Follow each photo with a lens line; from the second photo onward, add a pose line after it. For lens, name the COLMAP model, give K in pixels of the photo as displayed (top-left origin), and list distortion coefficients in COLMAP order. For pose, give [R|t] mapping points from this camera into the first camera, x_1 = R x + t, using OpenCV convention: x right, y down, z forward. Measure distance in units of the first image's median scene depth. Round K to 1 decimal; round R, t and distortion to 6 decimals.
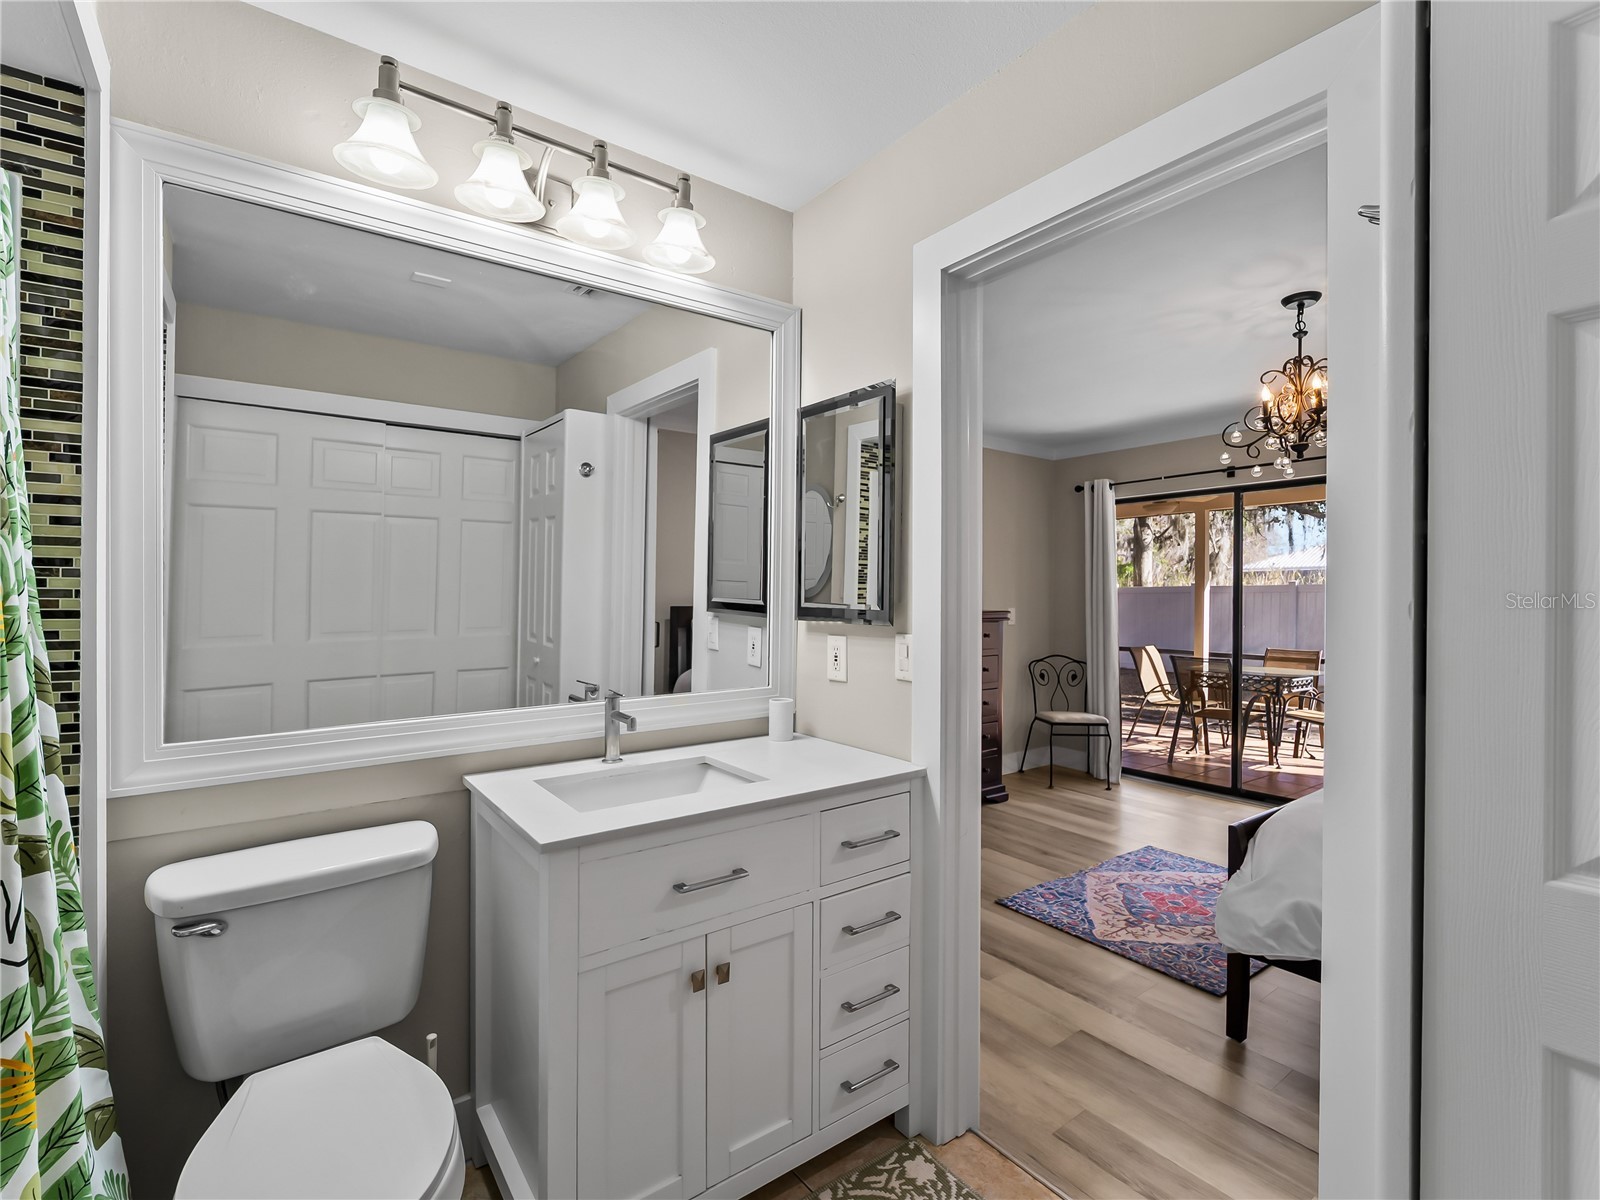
lens RADIAL K [[740.9, 0, 806.0], [0, 740.9, 603.1], [0, 0, 1]] dist [-0.001883, -0.000529]
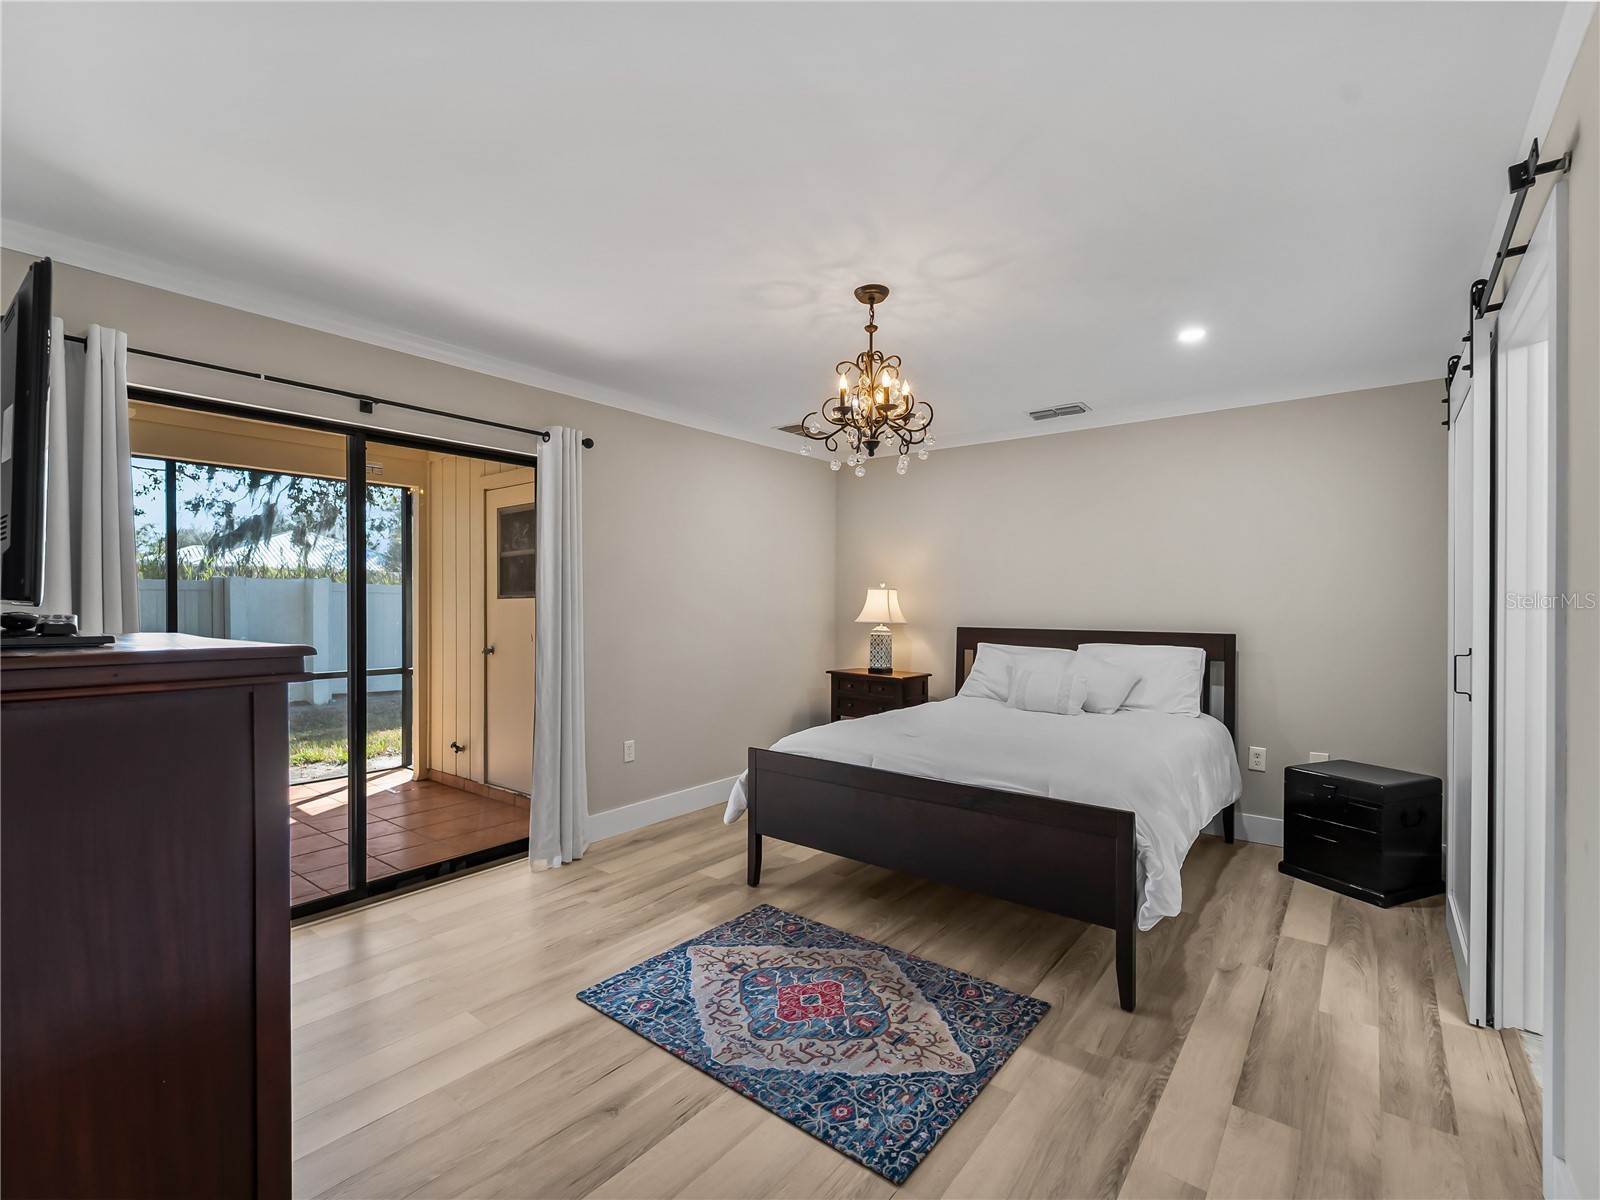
lens RADIAL K [[723.3, 0, 797.8], [0, 723.3, 607.5], [0, 0, 1]] dist [-0.005561, -0.000713]
pose [[-0.255819, -0.008640, 0.966686, -0.233589], [0.007852, 0.999909, 0.011014, -0.005898], [-0.966693, 0.010408, -0.255728, 1.336249]]
